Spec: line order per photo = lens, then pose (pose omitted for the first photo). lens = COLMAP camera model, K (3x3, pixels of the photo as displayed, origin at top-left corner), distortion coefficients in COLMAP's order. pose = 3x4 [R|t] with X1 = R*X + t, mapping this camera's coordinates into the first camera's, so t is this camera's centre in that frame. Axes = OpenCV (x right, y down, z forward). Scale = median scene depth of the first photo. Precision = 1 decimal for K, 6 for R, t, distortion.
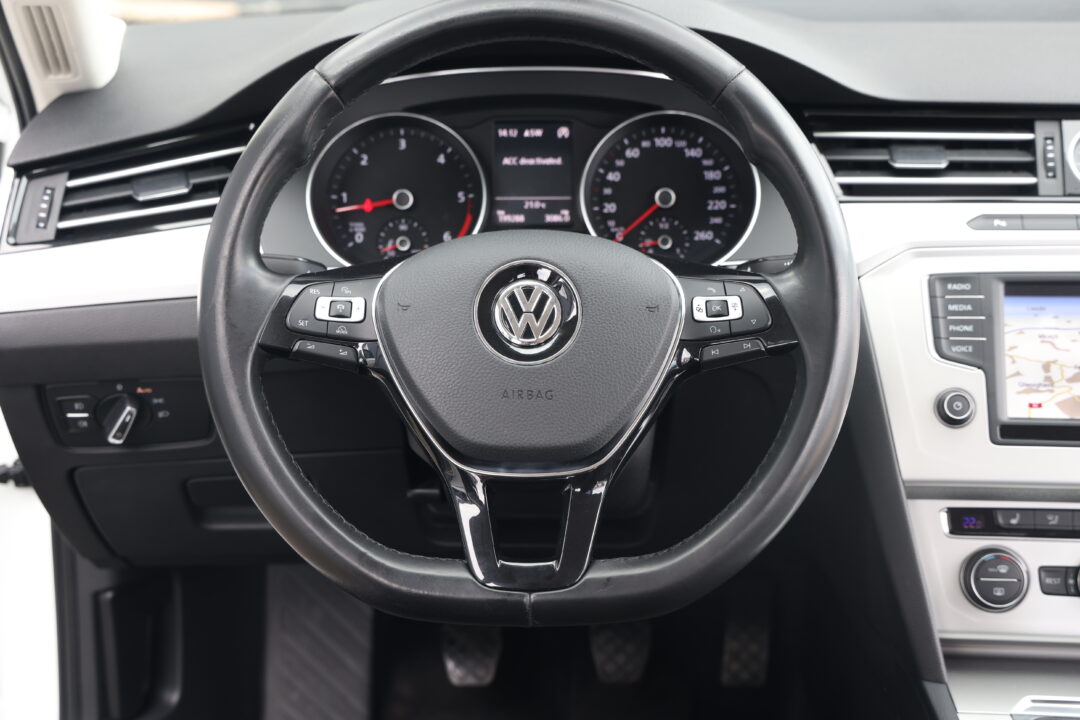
lens RADIAL K [[1717.7, 0, 542.8], [0, 1717.7, 351.8], [0, 0, 1]] dist [0.204684, 0.000000]
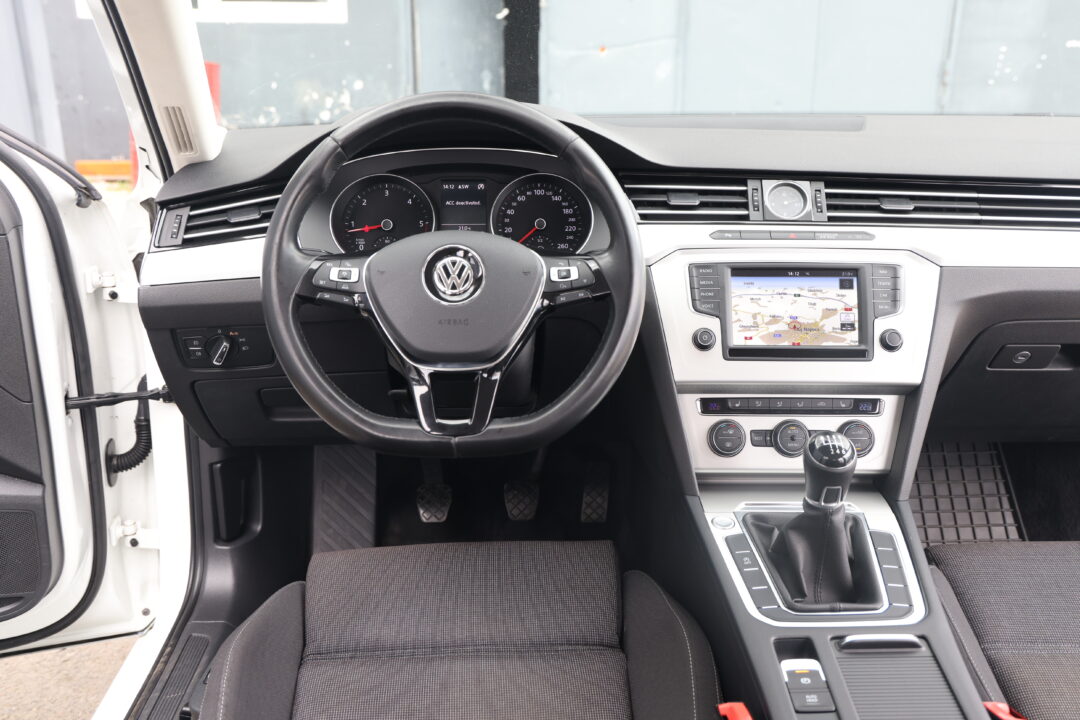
lens RADIAL K [[1022.3, 0, 539.6], [0, 1022.3, 356.1], [0, 0, 1]] dist [0.018160, 0.000000]
pose [[0.999073, -0.004598, 0.042804, 0.027445], [0.005371, 0.999824, -0.017964, 0.064132], [-0.042714, 0.018177, 0.998922, -0.017893]]
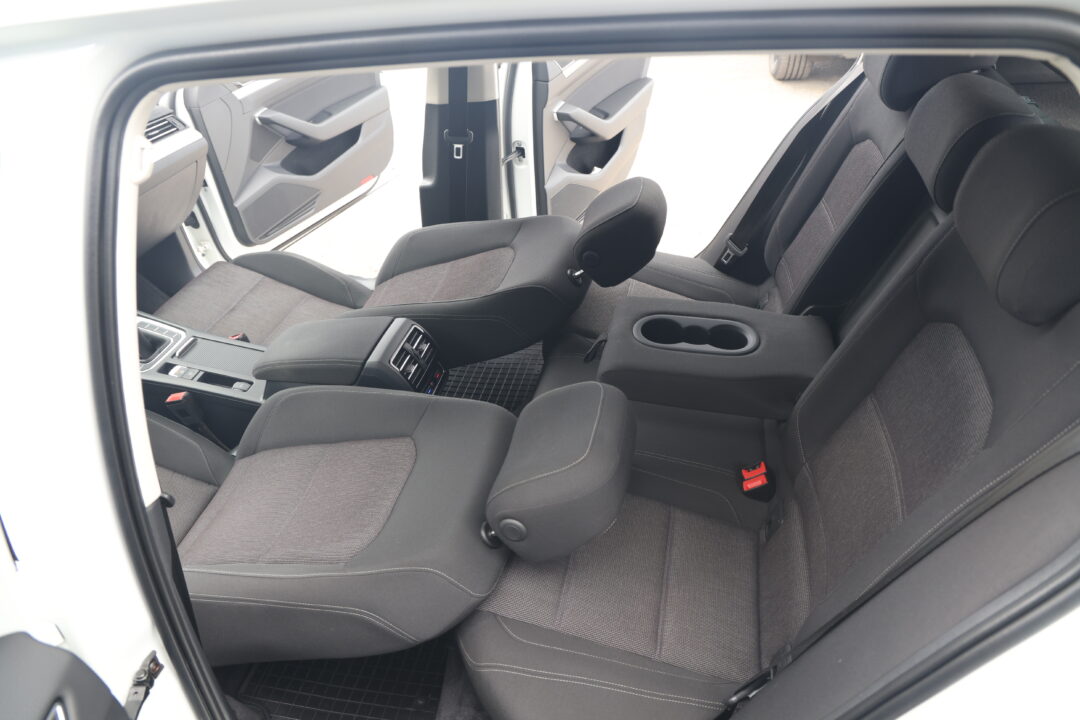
lens RADIAL K [[748.6, 0, 541.8], [0, 748.6, 360.2], [0, 0, 1]] dist [-0.080025, 0.023565]
pose [[0.197007, -0.564819, 0.801354, -0.701055], [0.415907, 0.788327, 0.453390, -0.065800], [-0.887811, 0.243968, 0.390219, -0.388183]]
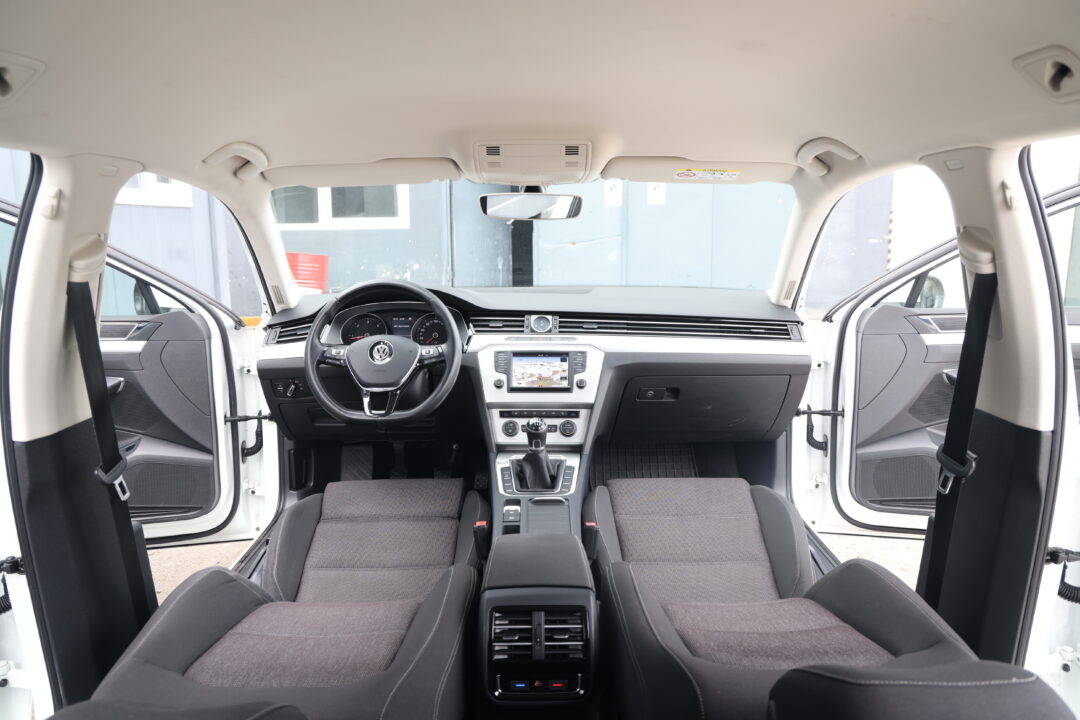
lens RADIAL K [[748.6, 0, 539.6], [0, 748.6, 356.4], [0, 0, 1]] dist [-0.080025, 0.023565]
pose [[0.999939, -0.000925, 0.011028, 0.299313], [0.002599, 0.988249, -0.152832, 0.222875], [-0.010757, 0.152851, 0.988191, -0.669041]]
